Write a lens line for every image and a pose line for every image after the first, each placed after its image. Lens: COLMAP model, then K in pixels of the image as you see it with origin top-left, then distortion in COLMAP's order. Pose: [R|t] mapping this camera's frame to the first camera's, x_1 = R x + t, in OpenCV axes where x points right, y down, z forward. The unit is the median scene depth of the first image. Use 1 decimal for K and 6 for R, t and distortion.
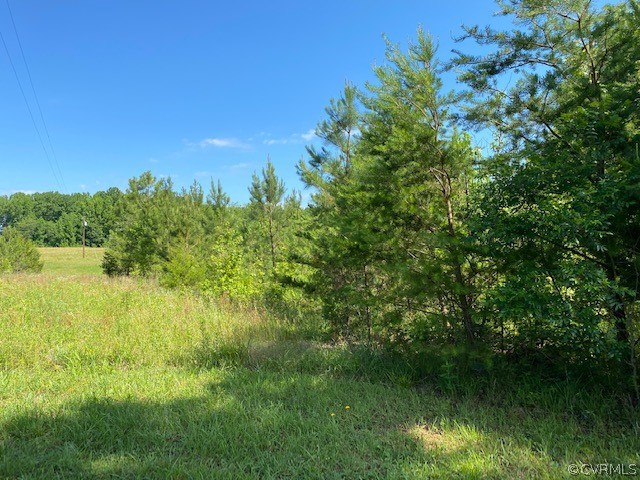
lens RADIAL K [[481.5, 0, 317.7], [0, 481.5, 240.0], [0, 0, 1]] dist [-0.066009, 0.008400]
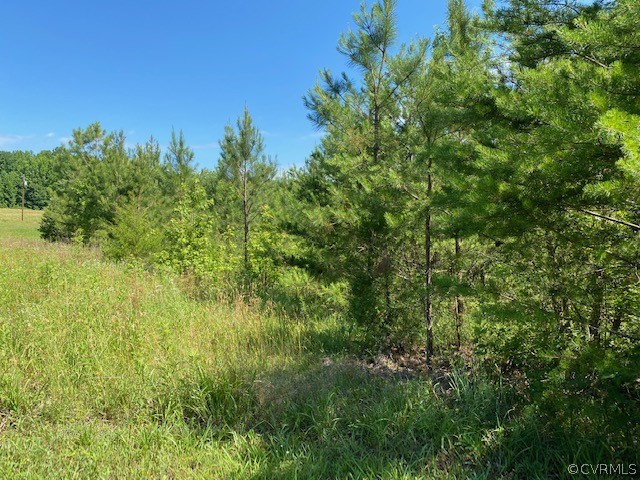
lens RADIAL K [[481.5, 0, 323.0], [0, 481.5, 239.3], [0, 0, 1]] dist [-0.066009, 0.008400]
pose [[0.993225, 0.049508, 0.105137, -0.040997], [-0.054357, 0.997562, 0.043765, 0.012176], [-0.102714, -0.049183, 0.993494, 0.146634]]
